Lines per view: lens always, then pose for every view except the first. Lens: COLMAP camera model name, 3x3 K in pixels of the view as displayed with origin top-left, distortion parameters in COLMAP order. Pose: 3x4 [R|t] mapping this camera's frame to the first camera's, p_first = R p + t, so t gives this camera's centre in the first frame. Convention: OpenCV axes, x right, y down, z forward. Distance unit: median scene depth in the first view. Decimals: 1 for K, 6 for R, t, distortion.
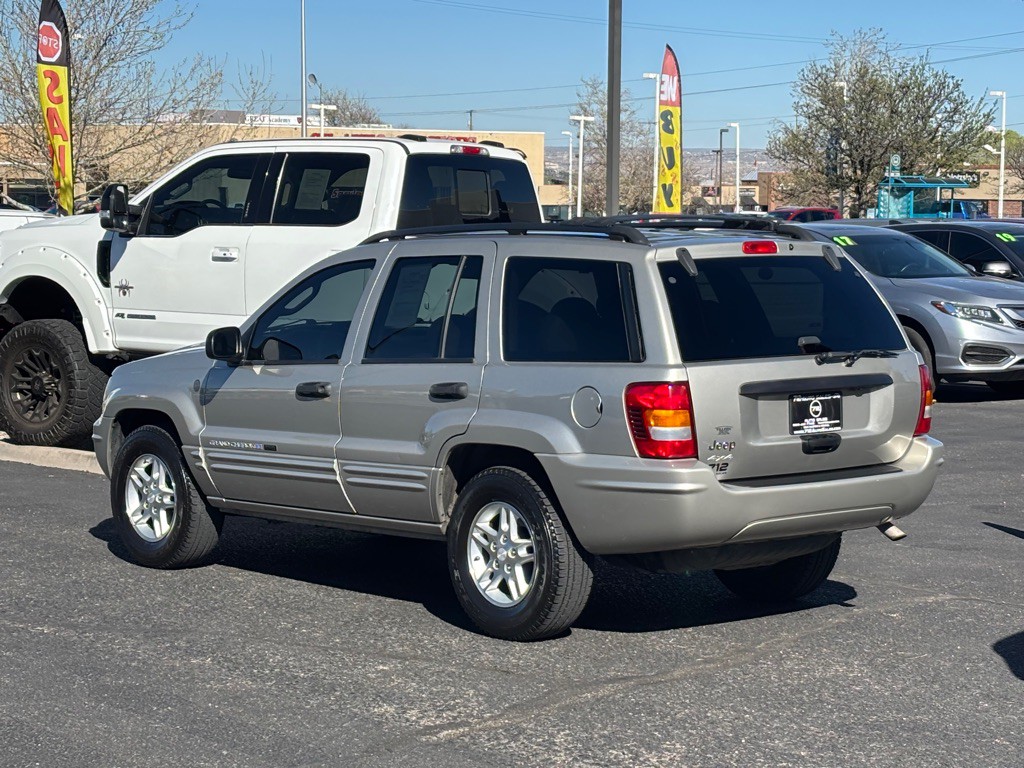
lens RADIAL K [[2390.3, 0, 516.5], [0, 2390.3, 388.4], [0, 0, 1]] dist [0.185053, 0.000000]
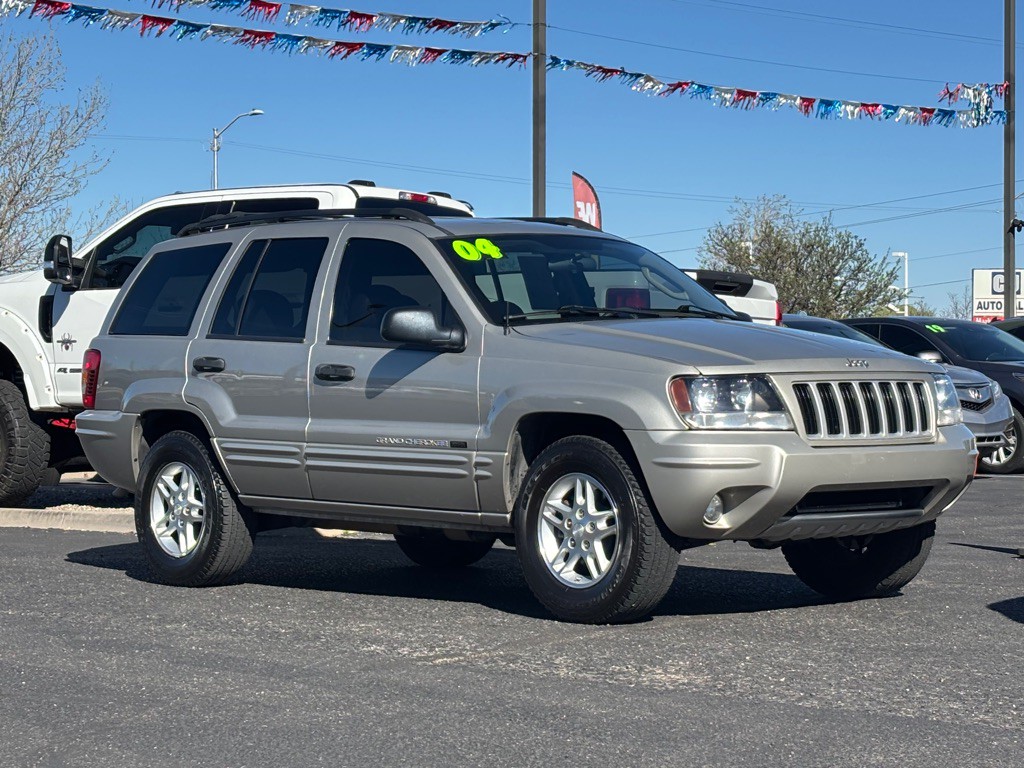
lens RADIAL K [[2390.3, 0, 506.2], [0, 2390.3, 383.3], [0, 0, 1]] dist [0.185053, 0.000000]
pose [[0.999324, -0.007853, 0.035908, -0.025284], [0.010618, 0.996937, -0.077484, 0.073118], [-0.035189, 0.077813, 0.996347, 0.014118]]
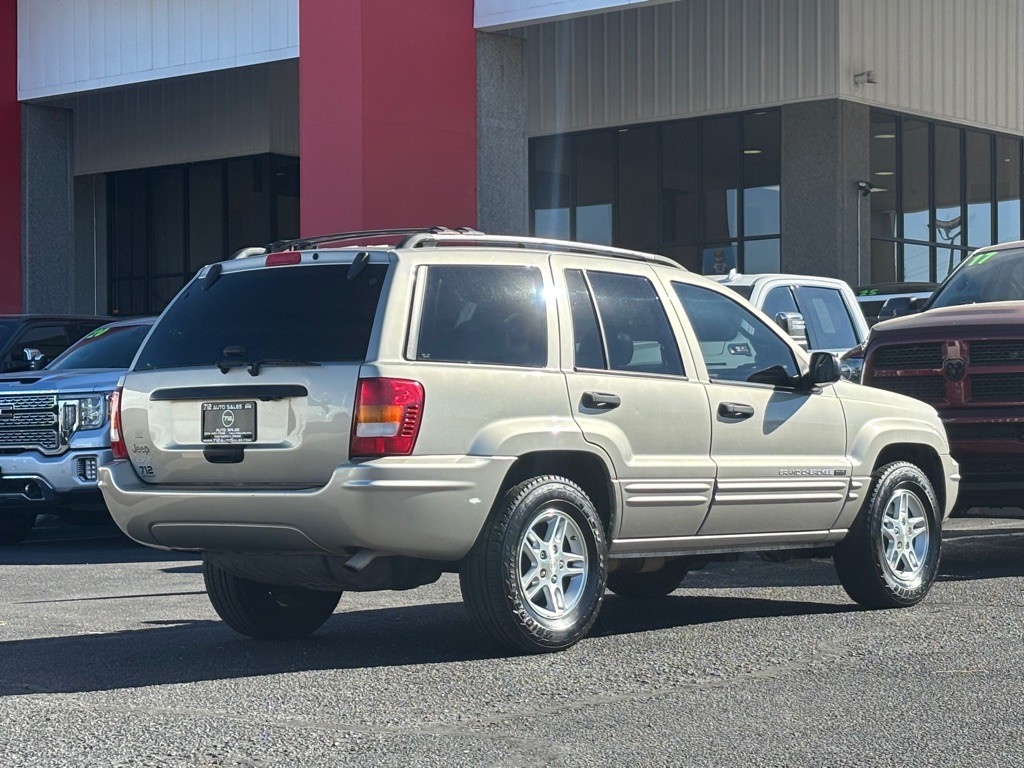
lens RADIAL K [[2390.3, 0, 483.7], [0, 2390.3, 410.3], [0, 0, 1]] dist [0.185053, 0.000000]
pose [[-0.156402, 0.017191, 0.987544, -0.911657], [0.095958, 0.995383, -0.002130, -0.003321], [-0.983021, 0.094429, -0.157329, 1.081172]]
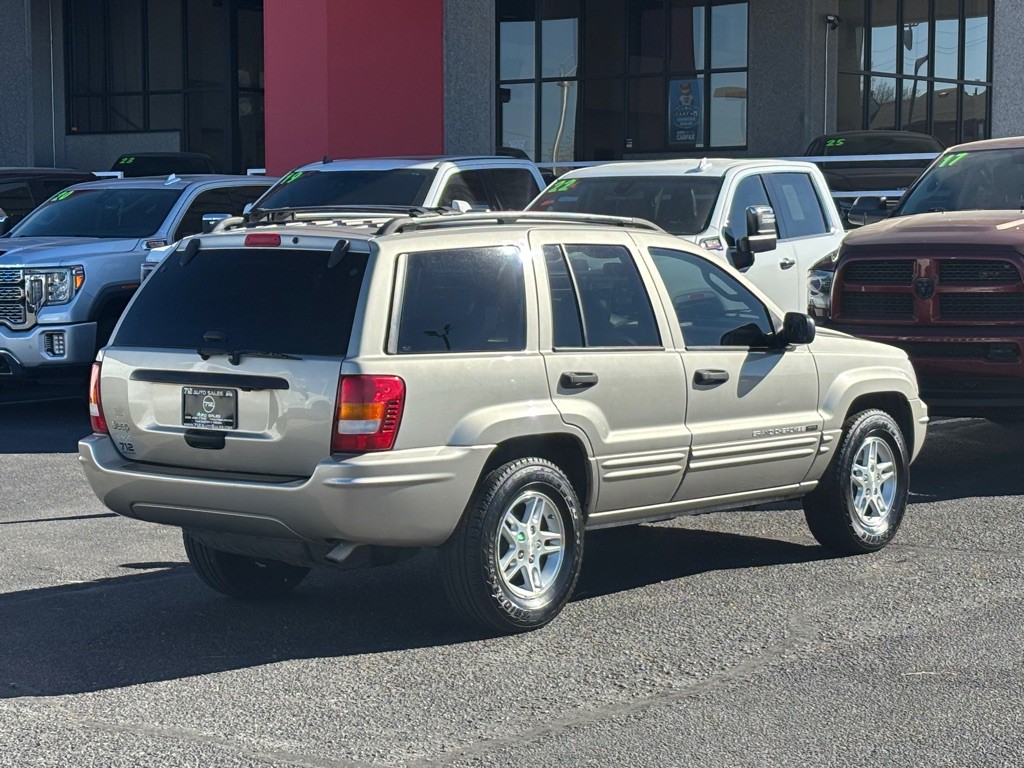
lens RADIAL K [[2390.3, 0, 495.1], [0, 2390.3, 412.7], [0, 0, 1]] dist [0.185053, 0.000000]
pose [[-0.178370, -0.078335, 0.980840, -0.914664], [0.090119, 0.991336, 0.095562, -0.075309], [-0.979828, 0.105438, -0.169765, 1.082260]]
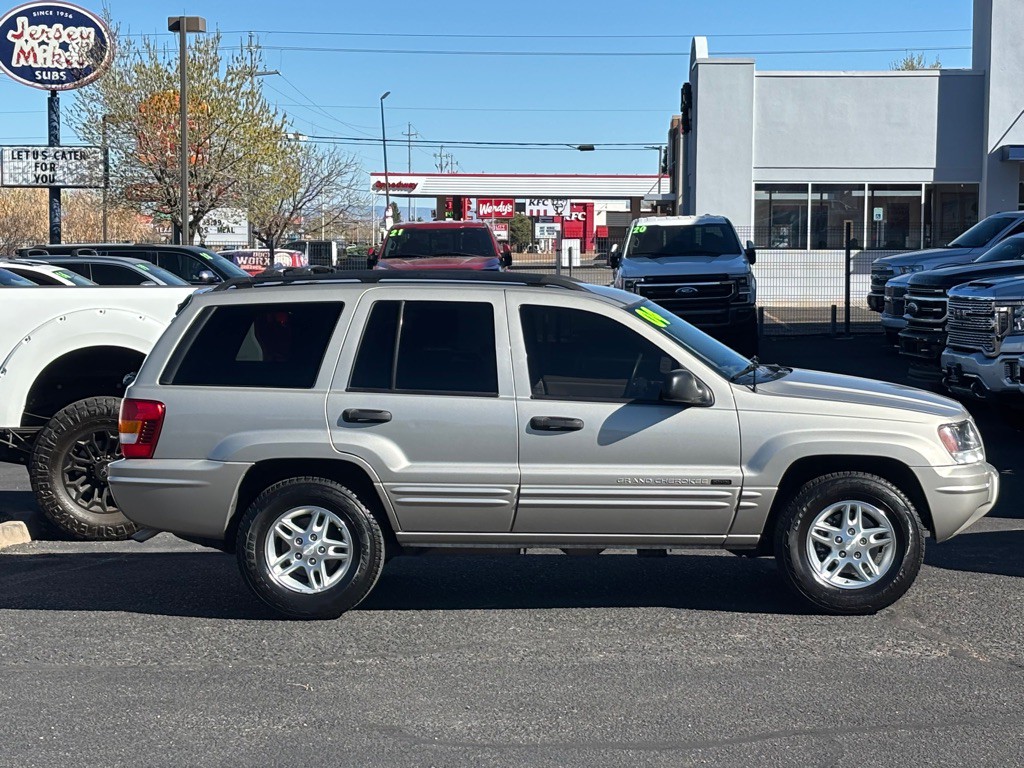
lens RADIAL K [[2390.3, 0, 490.7], [0, 2390.3, 378.4], [0, 0, 1]] dist [0.185053, 0.000000]
pose [[0.671180, -0.048351, 0.739716, -0.798798], [0.067544, 0.997709, 0.003929, -0.020654], [-0.738211, 0.047326, 0.672908, 0.209220]]
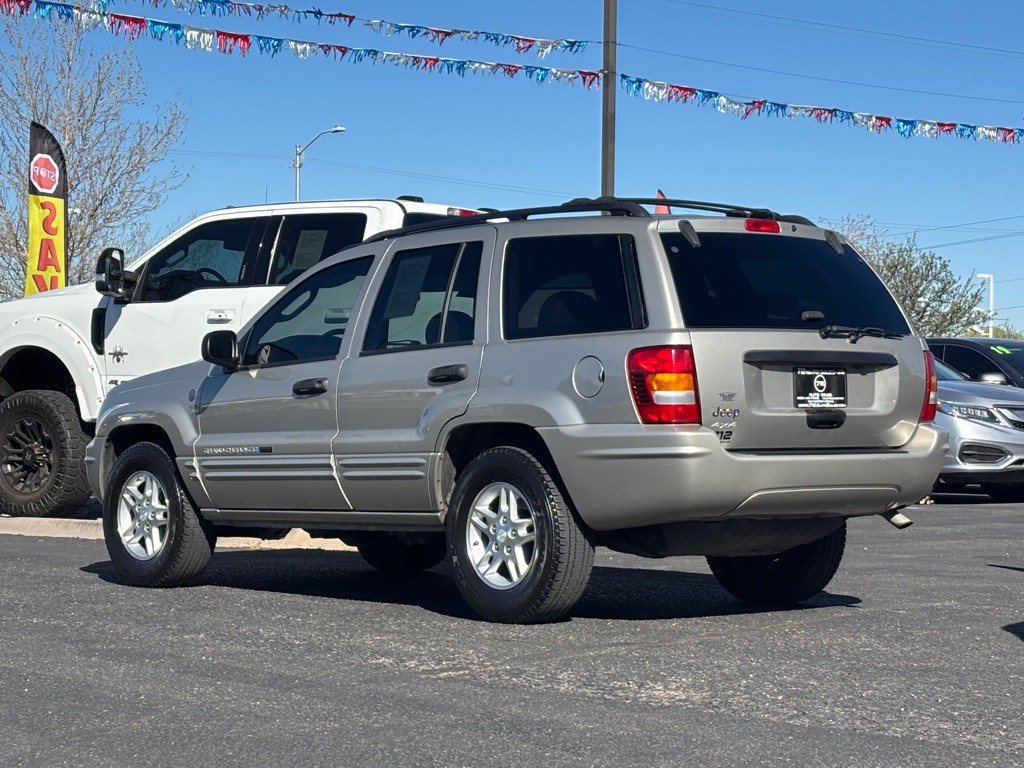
lens RADIAL K [[2390.3, 0, 515.3], [0, 2390.3, 389.5], [0, 0, 1]] dist [0.185053, 0.000000]
pose [[0.999990, 0.002763, 0.003570, -0.003380], [-0.002458, 0.996576, -0.082642, 0.074313], [-0.003786, 0.082632, 0.996573, 0.013418]]
